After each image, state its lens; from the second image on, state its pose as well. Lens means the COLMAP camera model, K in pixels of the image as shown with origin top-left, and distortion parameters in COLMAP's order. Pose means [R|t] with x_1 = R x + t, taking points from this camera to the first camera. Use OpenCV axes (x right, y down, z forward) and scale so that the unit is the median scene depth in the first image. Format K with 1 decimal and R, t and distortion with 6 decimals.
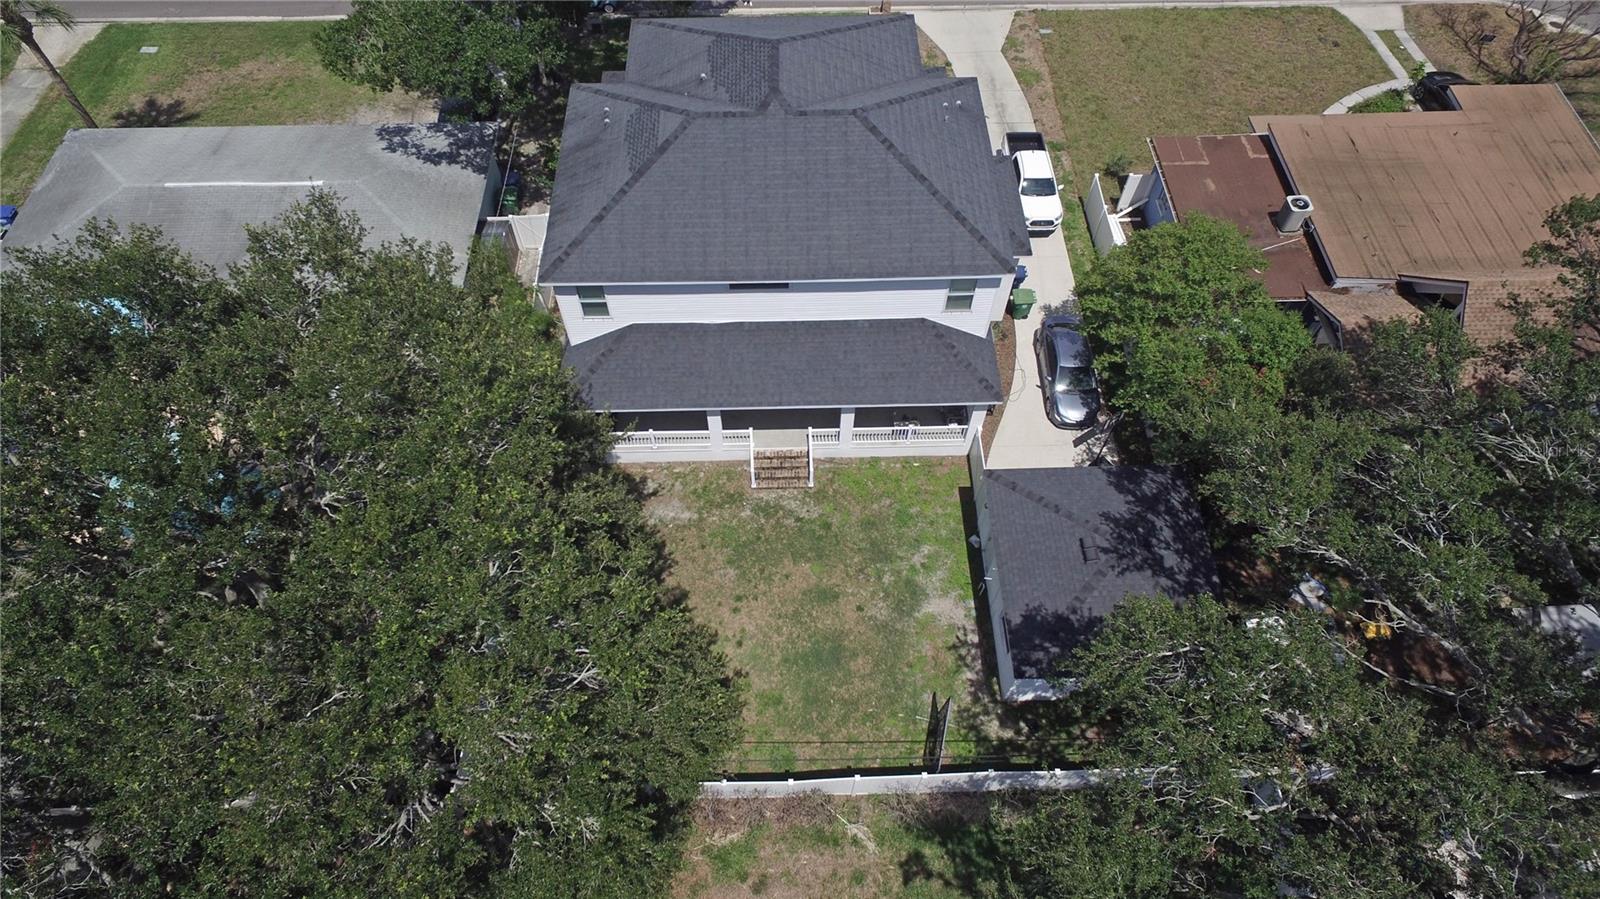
lens RADIAL K [[927.4, 0, 791.5], [0, 927.4, 448.2], [0, 0, 1]] dist [-0.011911, 0.014000]
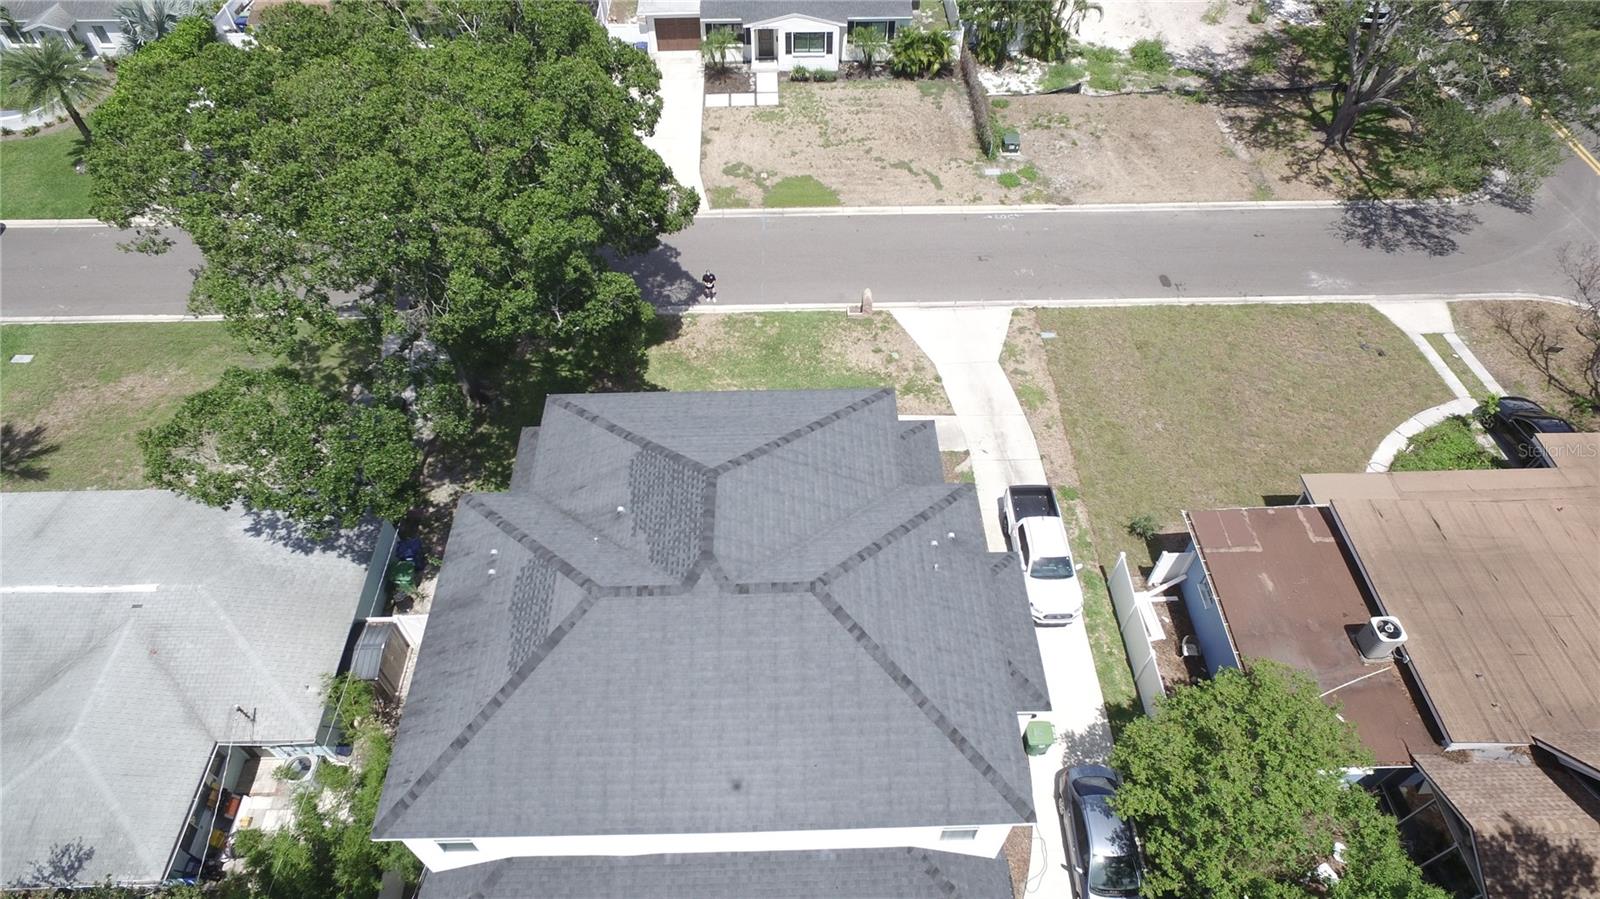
lens RADIAL K [[927.4, 0, 791.5], [0, 927.4, 448.2], [0, 0, 1]] dist [-0.011911, 0.014000]
pose [[1.000000, -0.000012, 0.000868, 0.047740], [0.000136, 0.989767, -0.142692, -0.346942], [-0.000857, 0.142692, 0.989767, 0.229605]]
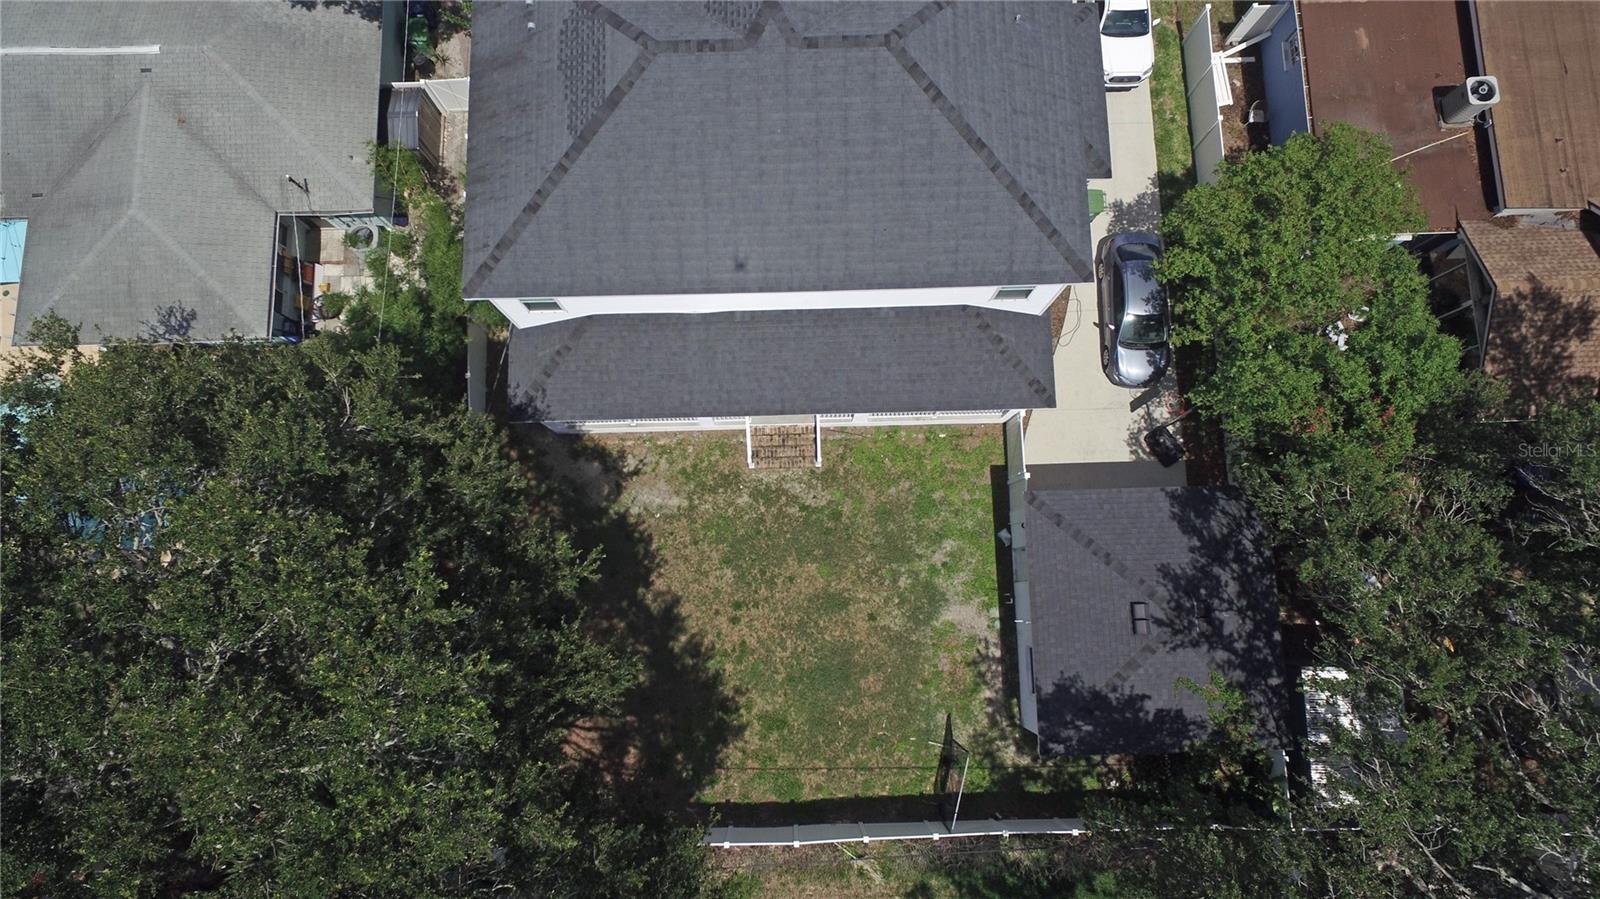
lens RADIAL K [[927.4, 0, 791.5], [0, 927.4, 448.2], [0, 0, 1]] dist [-0.011911, 0.014000]
pose [[0.999993, -0.002838, -0.002227, -0.002199], [0.003485, 0.919644, 0.392738, -0.335165], [0.000933, -0.392743, 0.919648, 0.234793]]
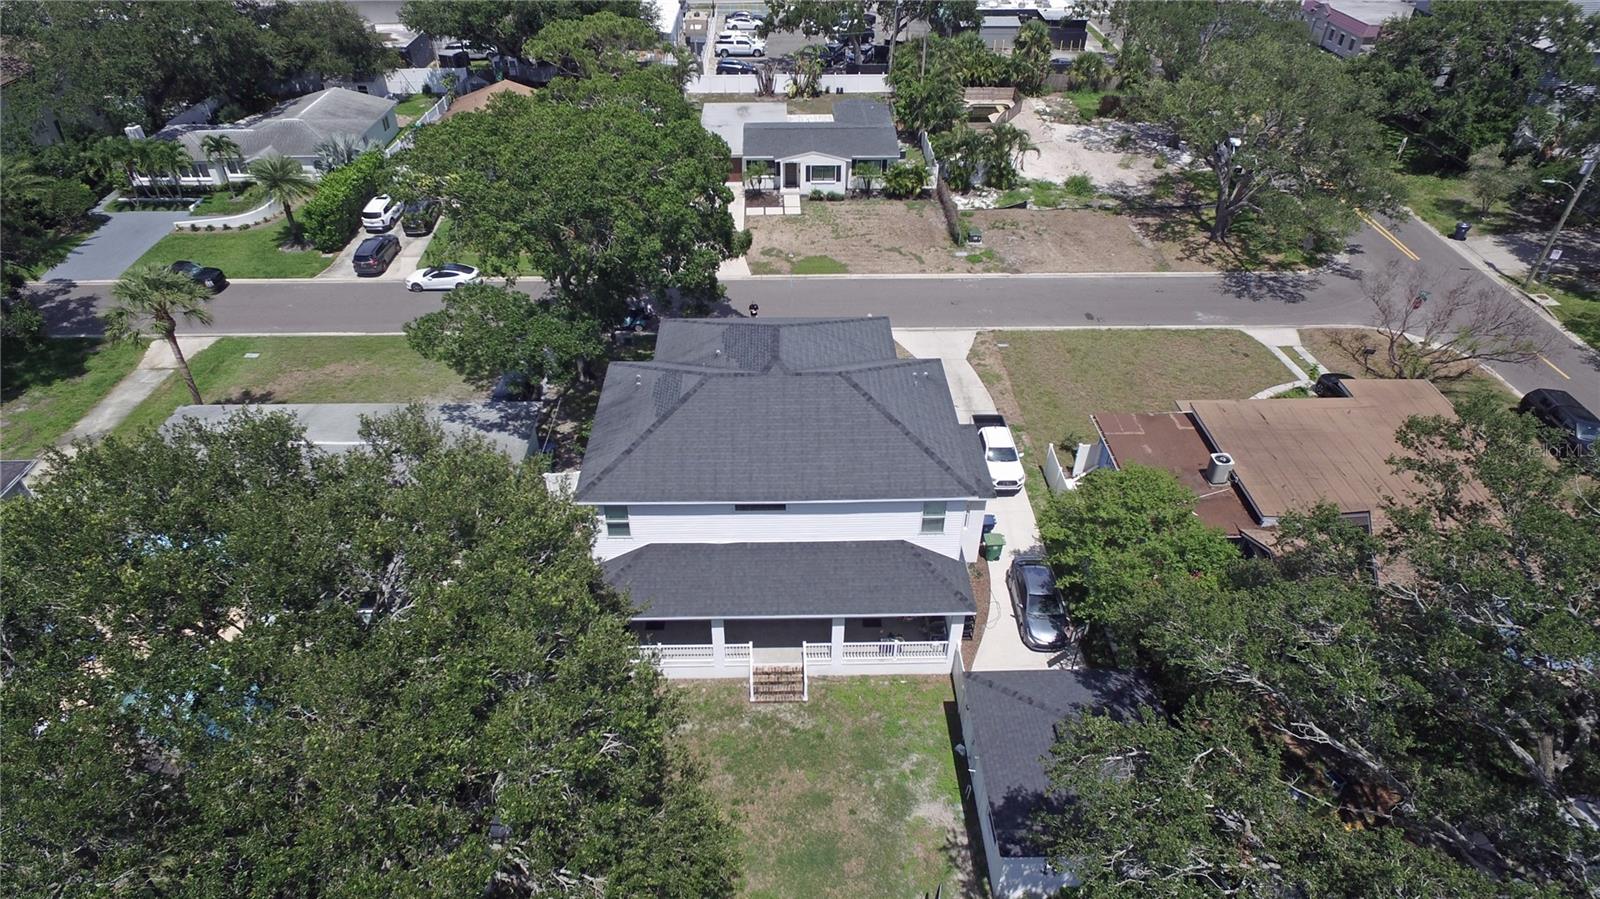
lens RADIAL K [[928.2, 0, 793.8], [0, 928.2, 447.6], [0, 0, 1]] dist [-0.003744, 0.000973]
pose [[0.999989, 0.004388, 0.001518, 0.004646], [-0.003551, 0.933418, -0.358774, 0.165638], [-0.002991, 0.358765, 0.933423, -0.115712]]
